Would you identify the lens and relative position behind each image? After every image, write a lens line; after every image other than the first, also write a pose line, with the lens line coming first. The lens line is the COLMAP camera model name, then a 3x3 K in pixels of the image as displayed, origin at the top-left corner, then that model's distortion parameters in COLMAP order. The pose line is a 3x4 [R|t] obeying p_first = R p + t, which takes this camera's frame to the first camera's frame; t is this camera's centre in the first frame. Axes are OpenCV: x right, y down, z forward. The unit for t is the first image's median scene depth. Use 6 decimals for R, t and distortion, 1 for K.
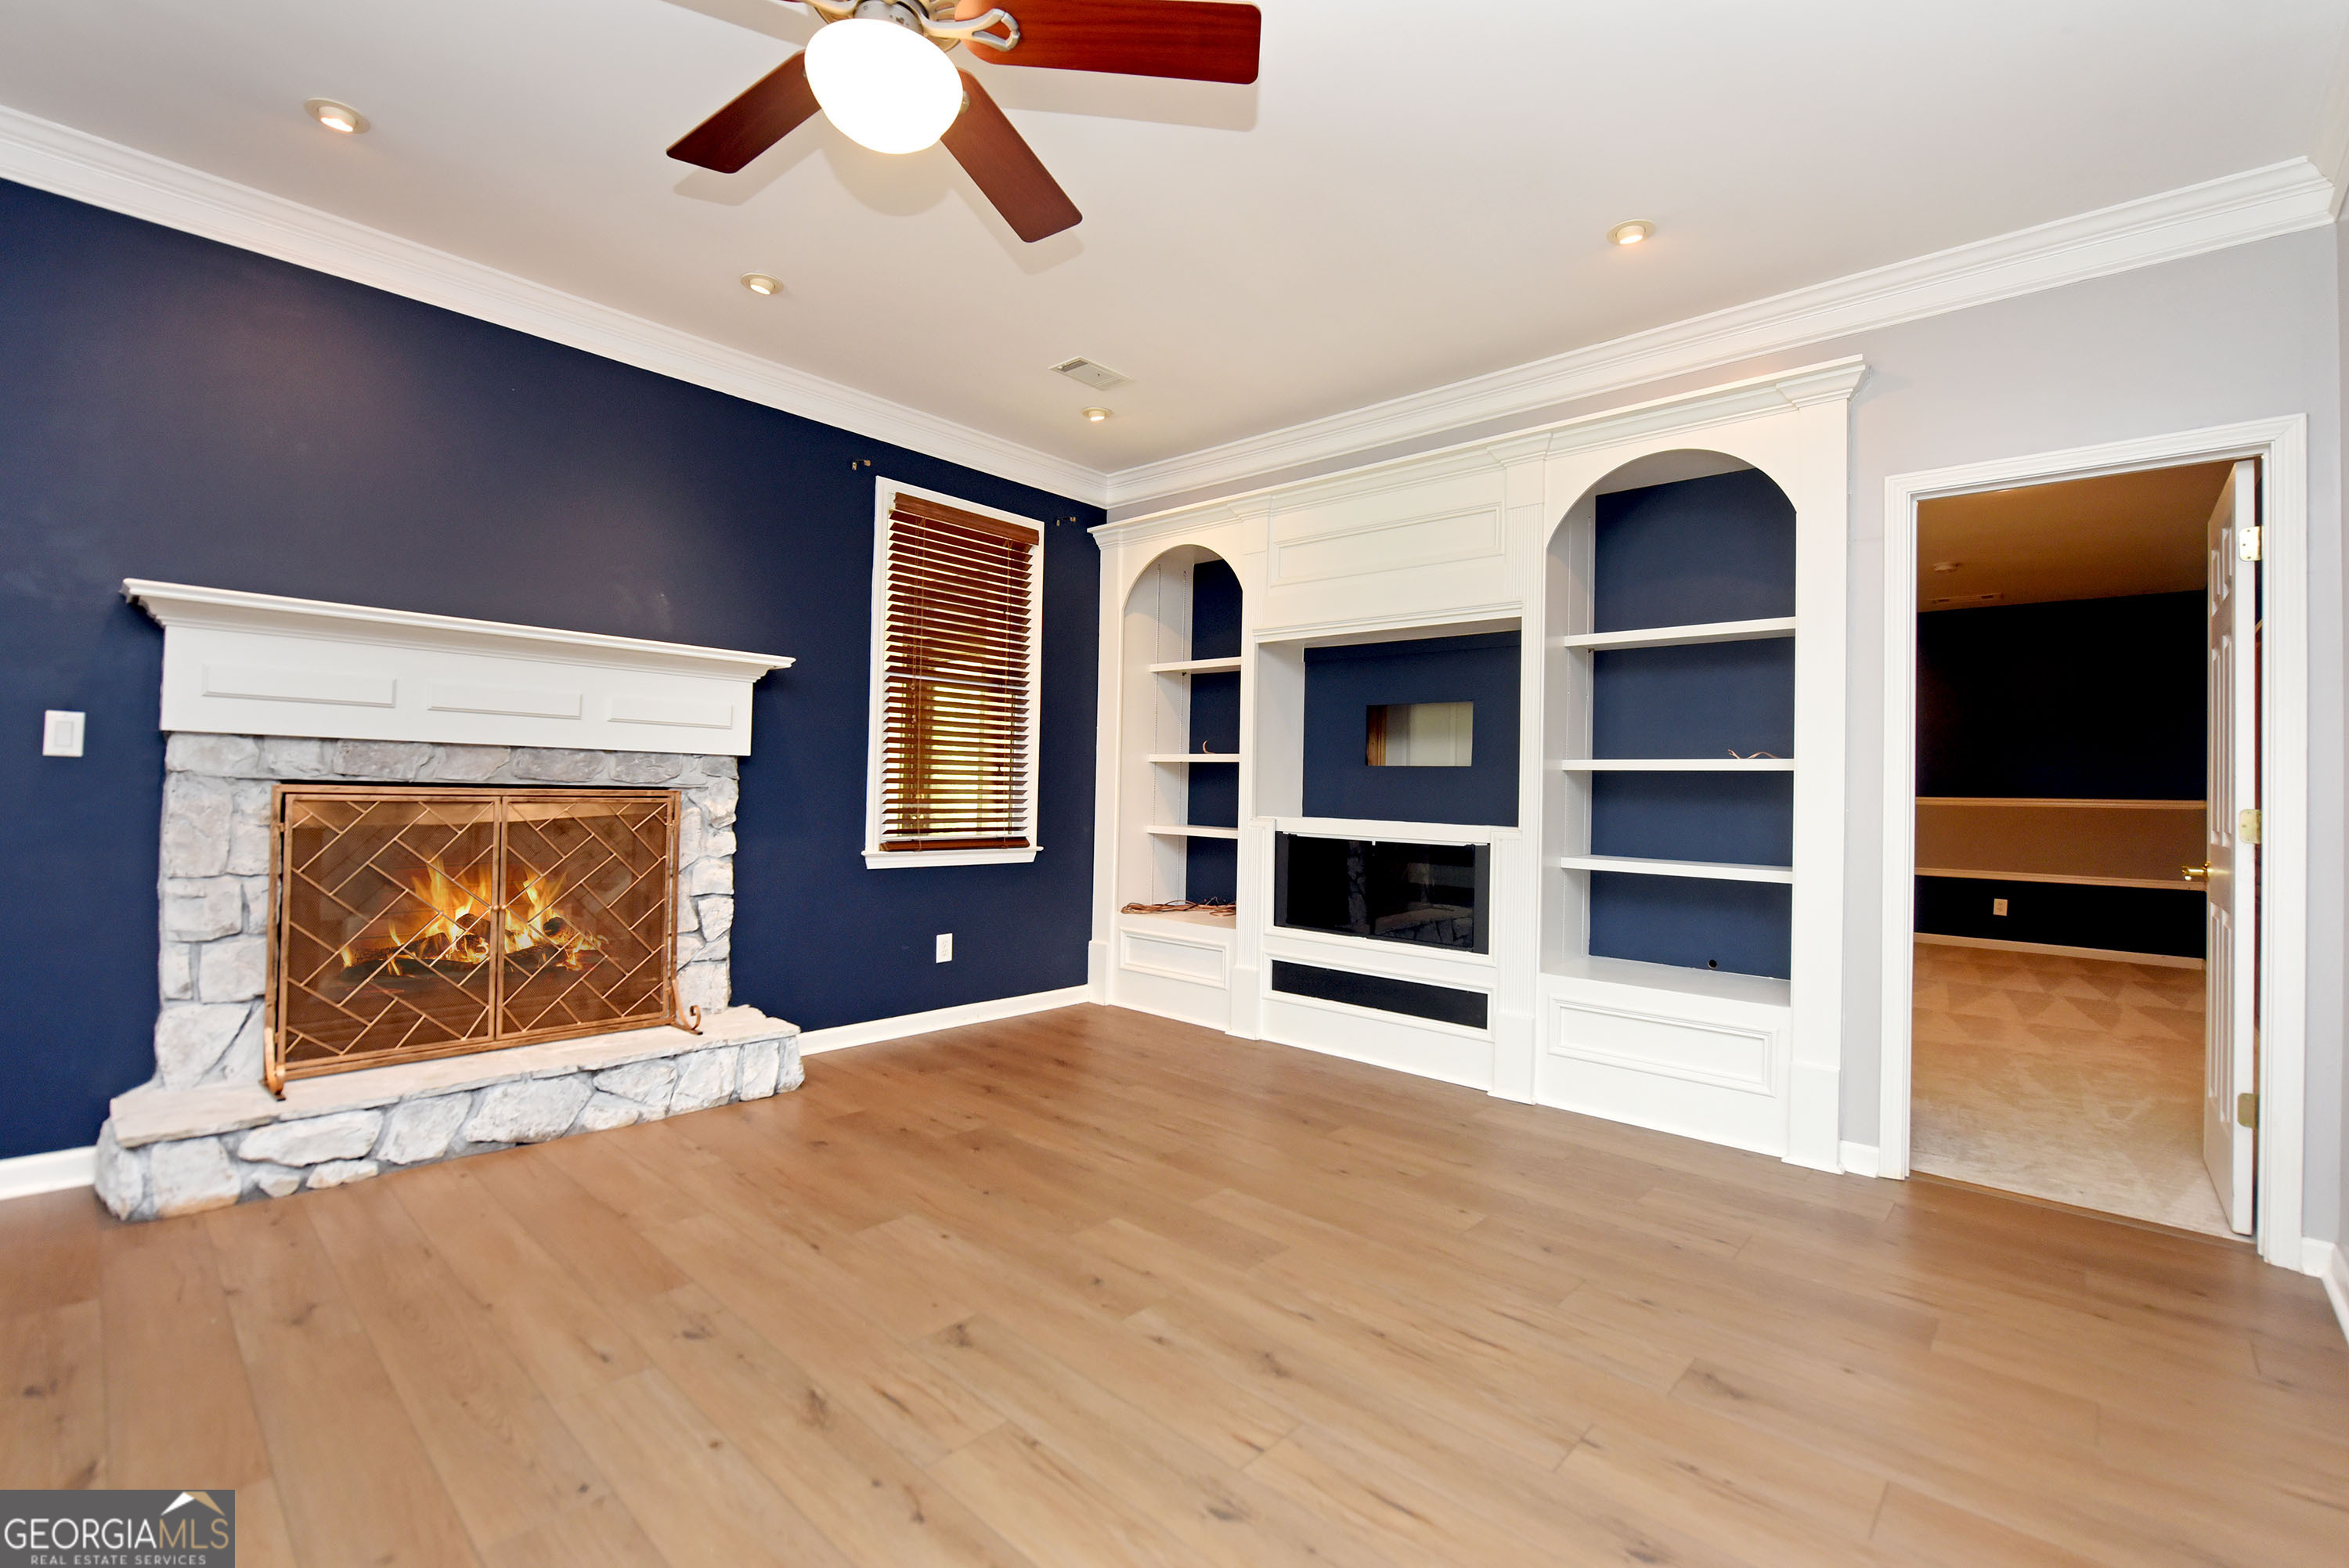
lens RADIAL K [[1008.4, 0, 1179.6], [0, 1008.4, 774.6], [0, 0, 1]] dist [-0.015789, -0.000332]
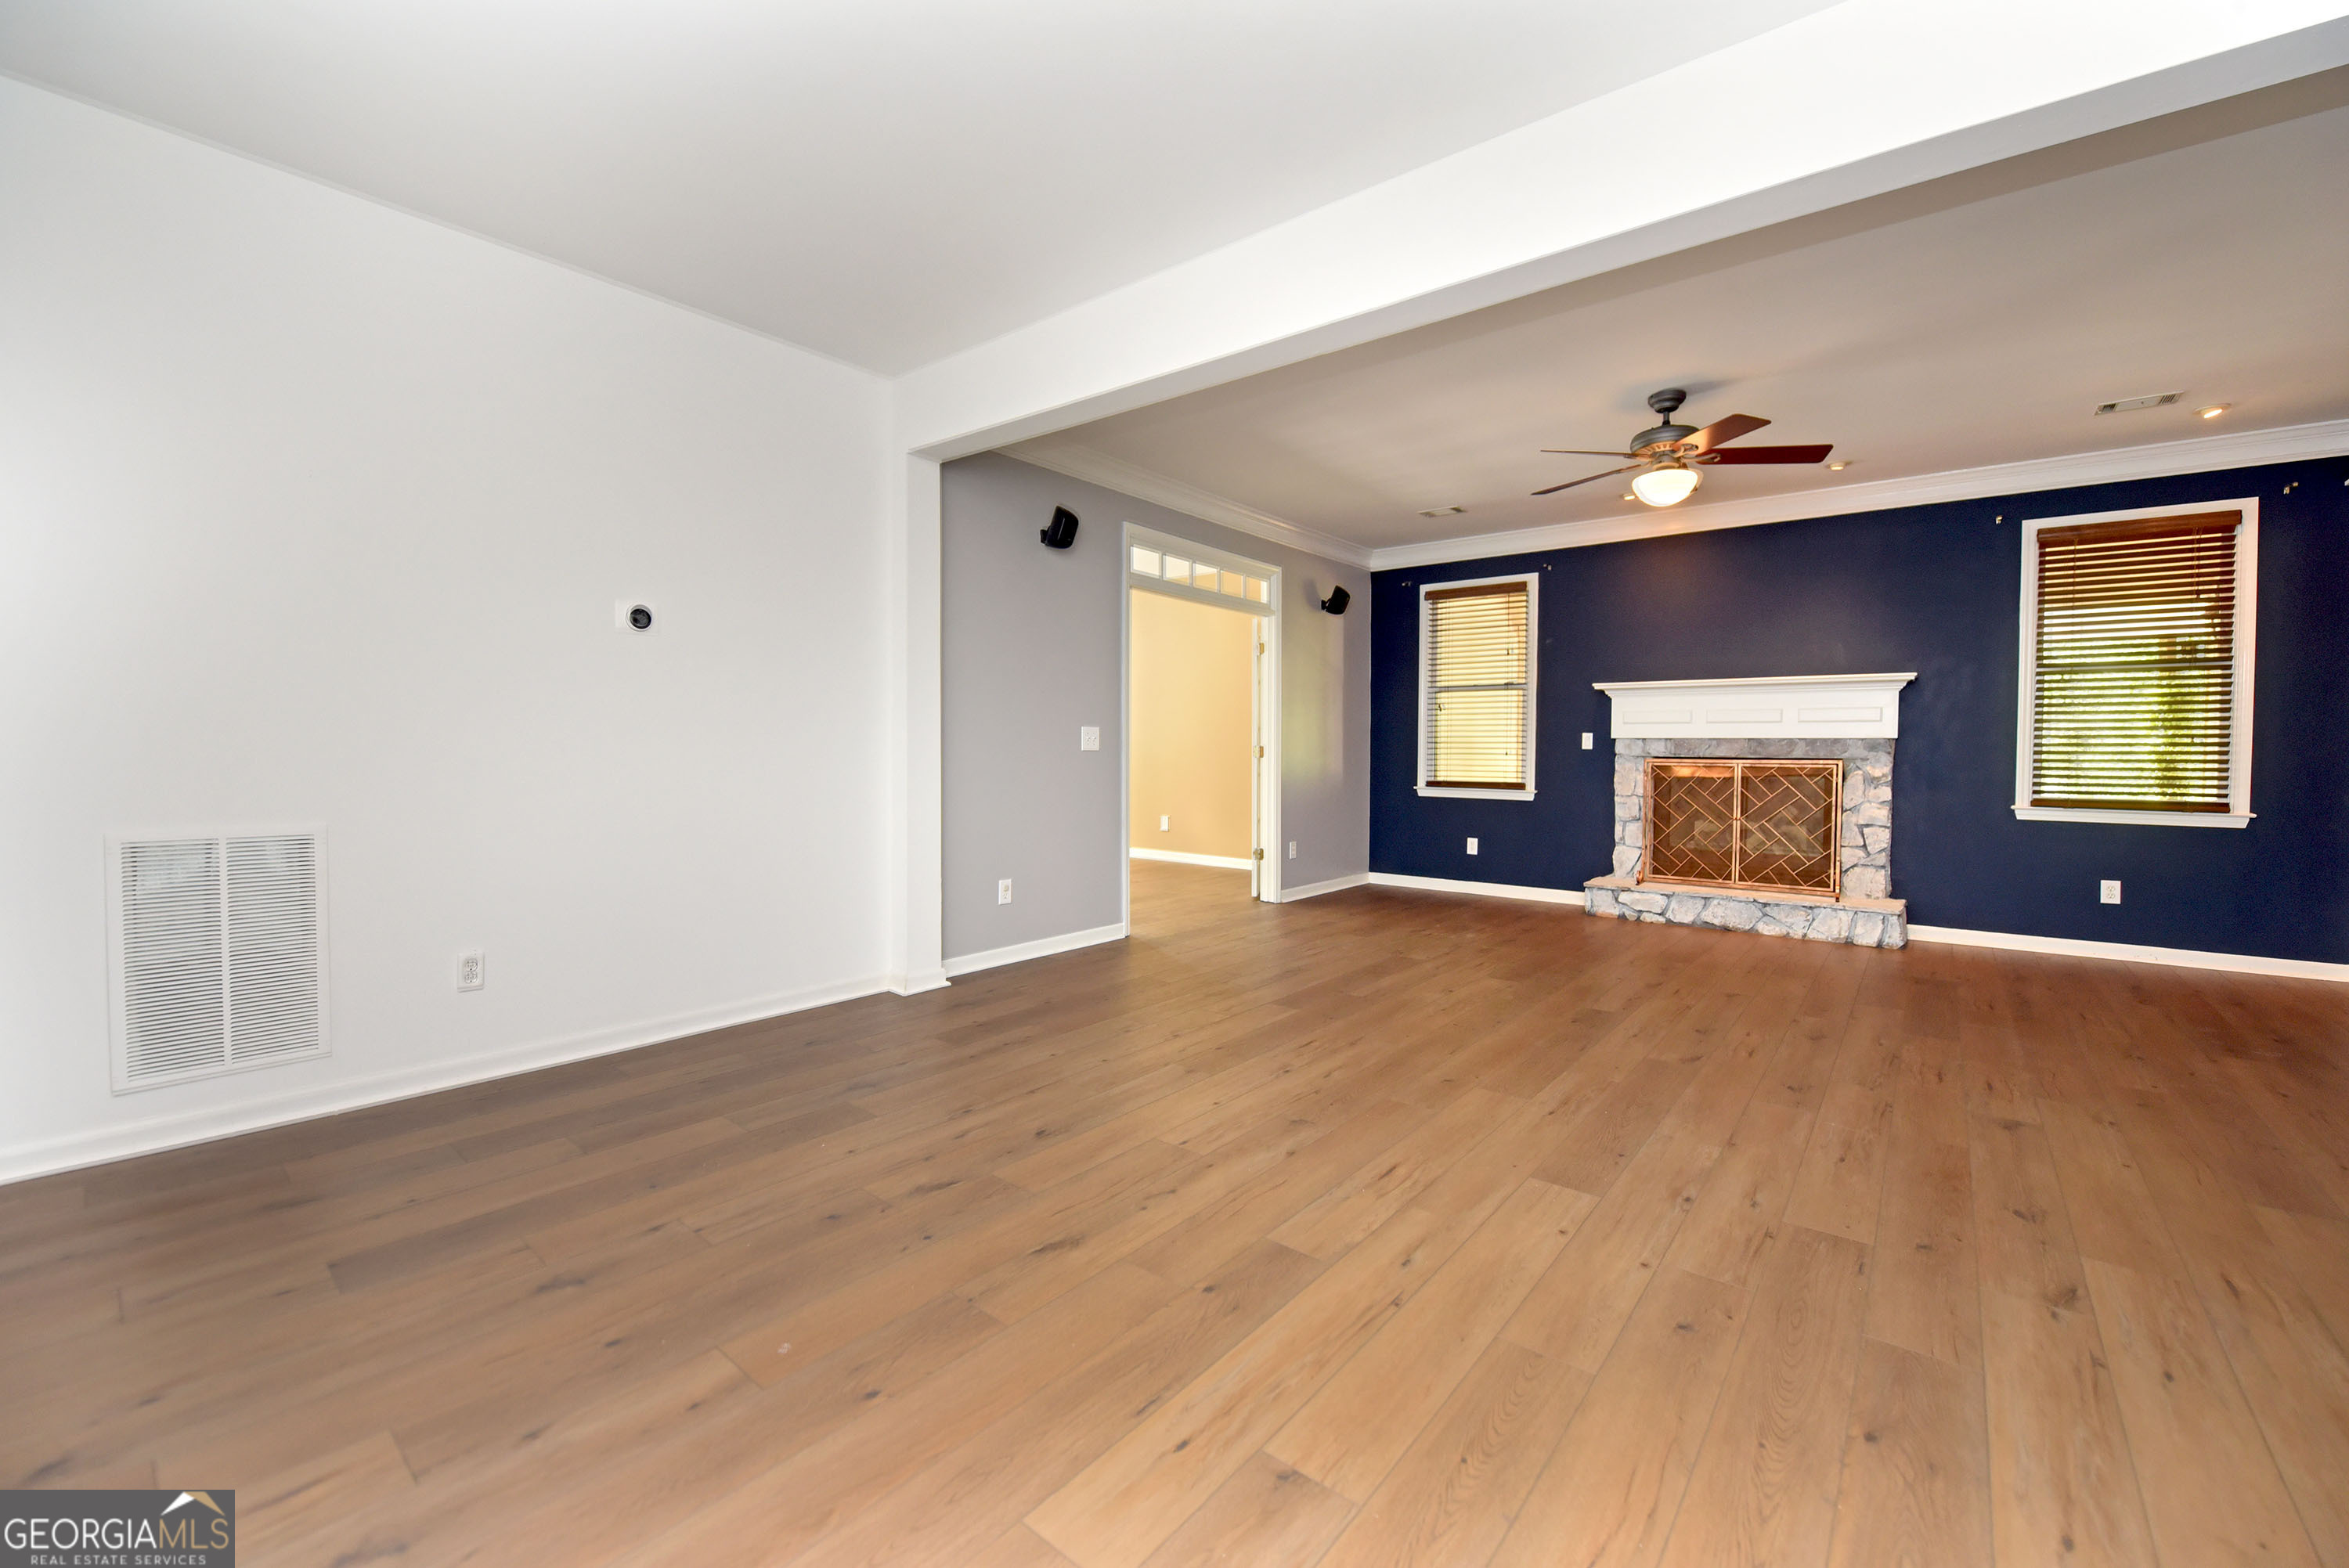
lens RADIAL K [[936.8, 0, 1175.4], [0, 936.8, 772.2], [0, 0, 1]] dist [-0.016389, -0.000581]
pose [[0.049477, -0.000192, -0.998775, 1.115607], [0.011385, 0.999935, 0.000372, 0.024151], [0.998710, -0.011390, 0.049476, -0.220697]]
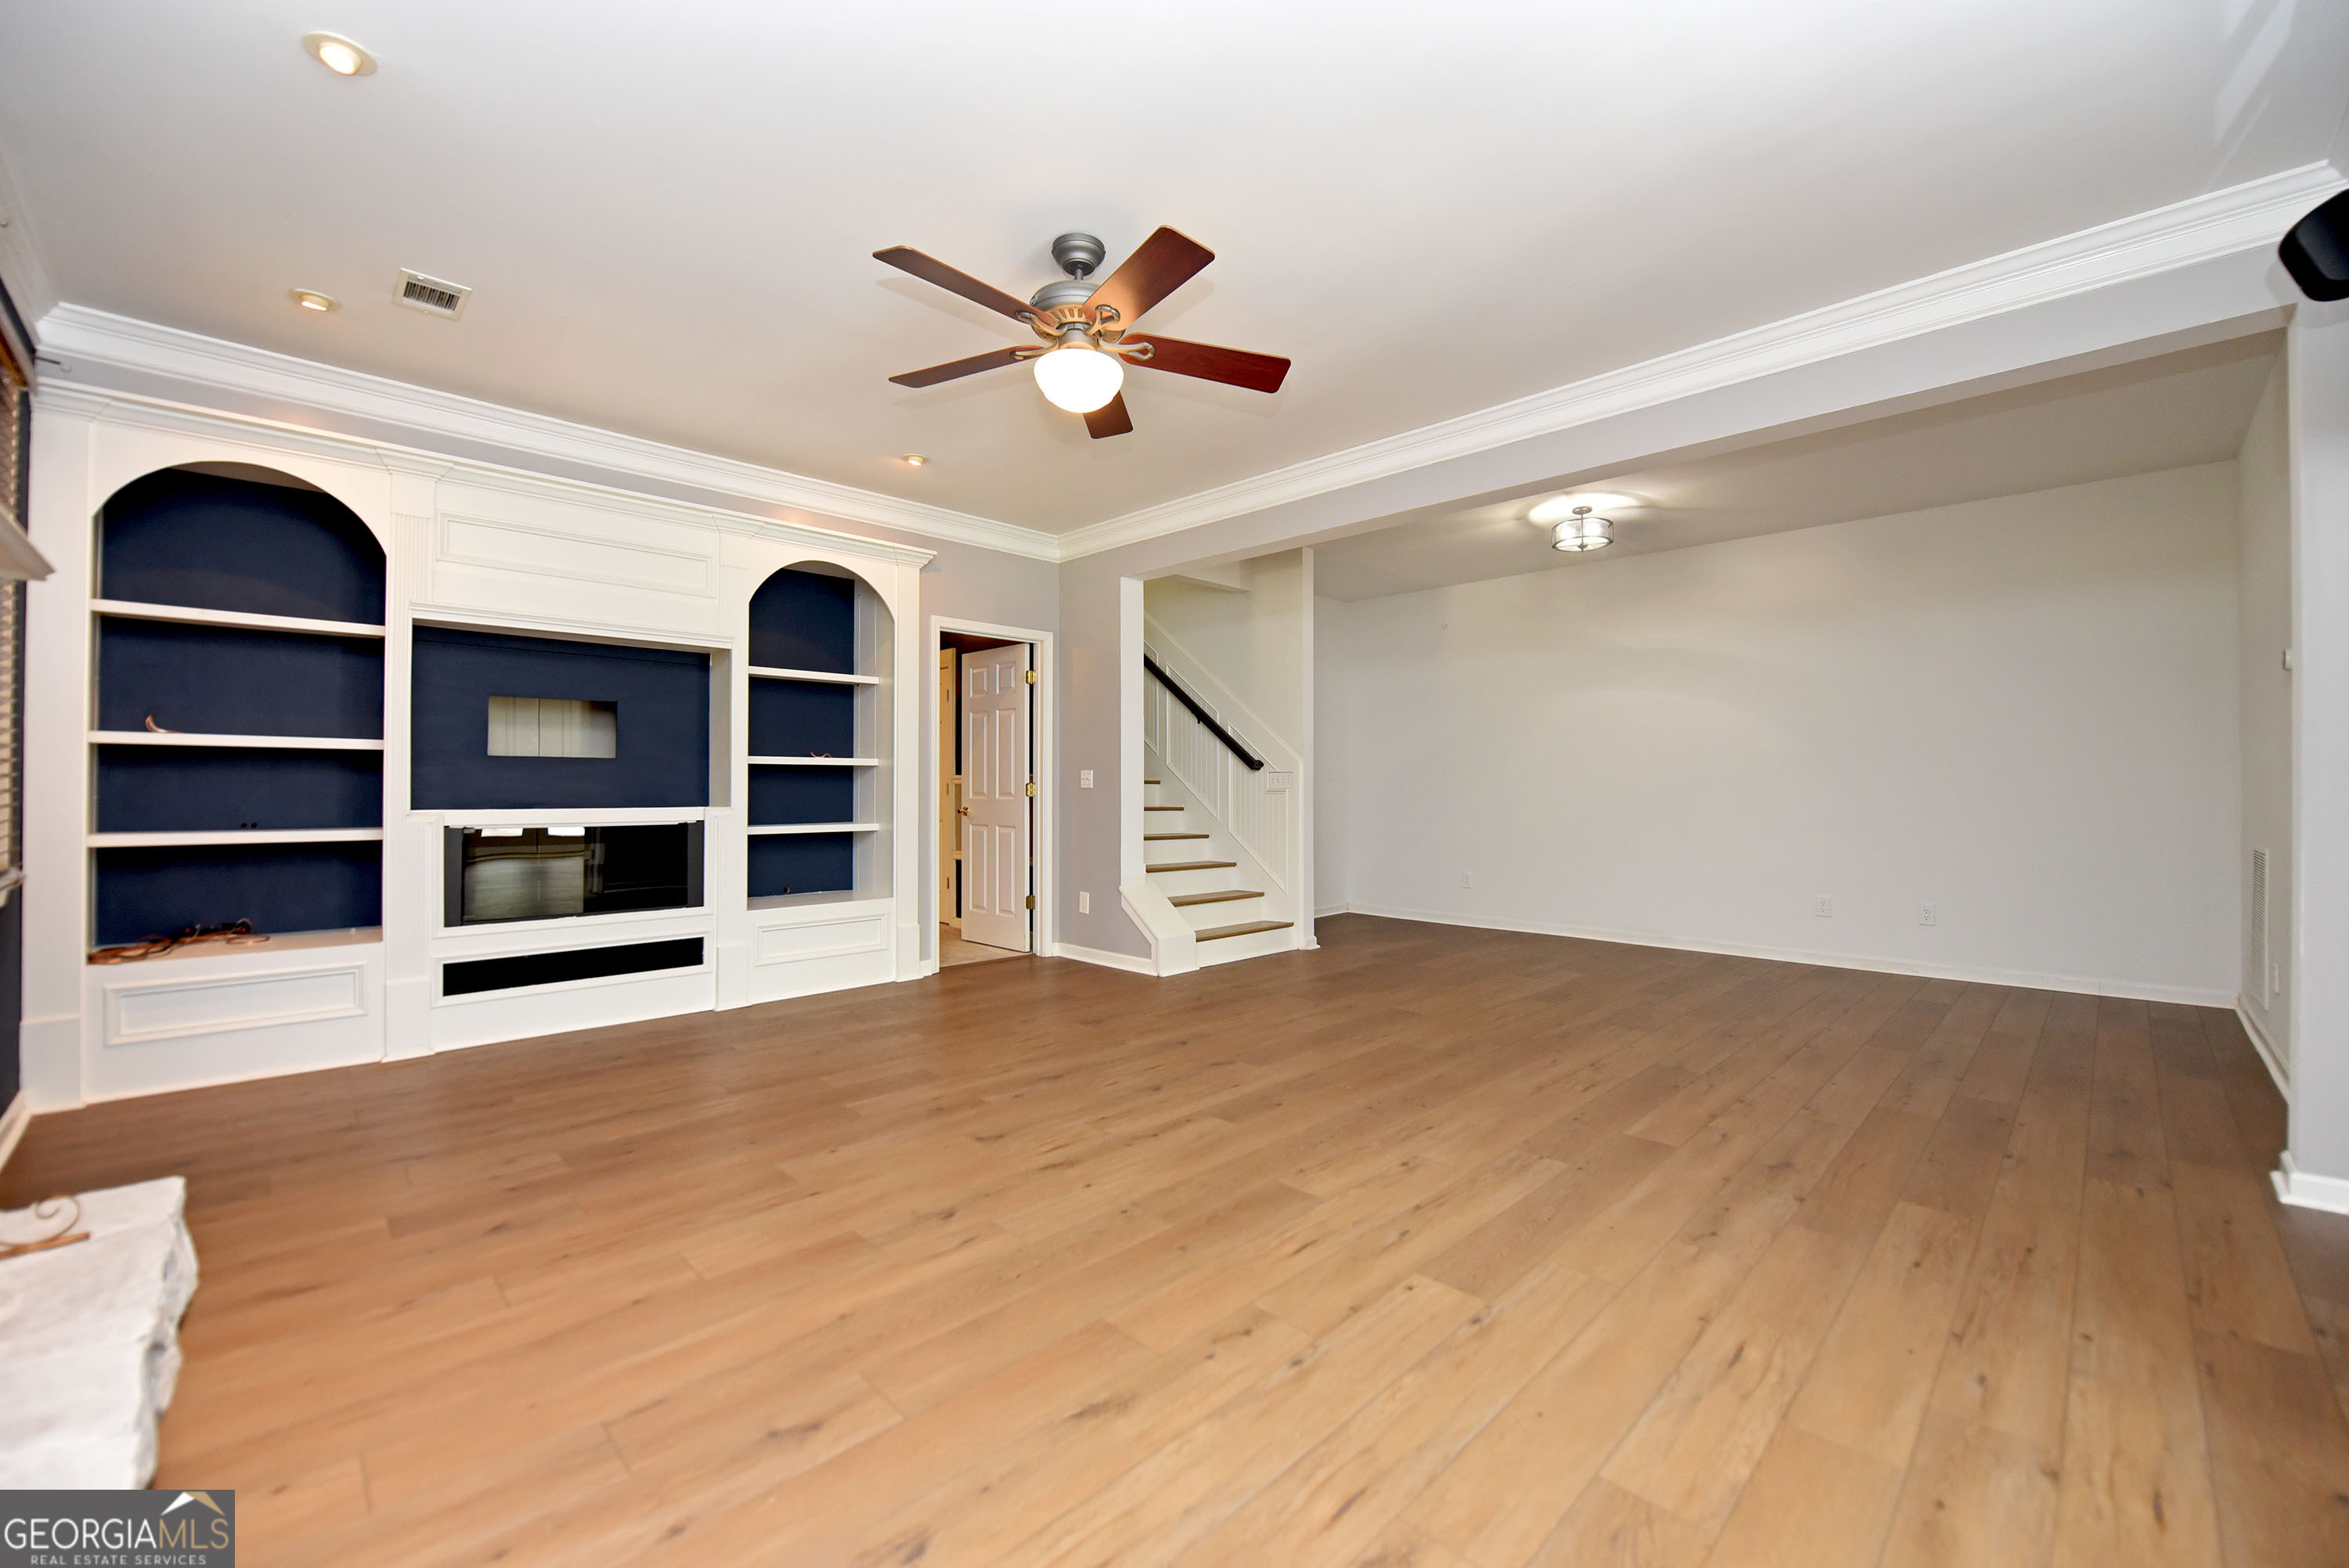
lens RADIAL K [[936.8, 0, 1170.6], [0, 936.8, 782.7], [0, 0, 1]] dist [-0.016389, -0.000581]
pose [[0.057676, -0.018972, 0.998155, -1.034412], [-0.018118, 0.999635, 0.020047, -0.018671], [-0.998171, -0.019241, 0.057311, 0.405531]]
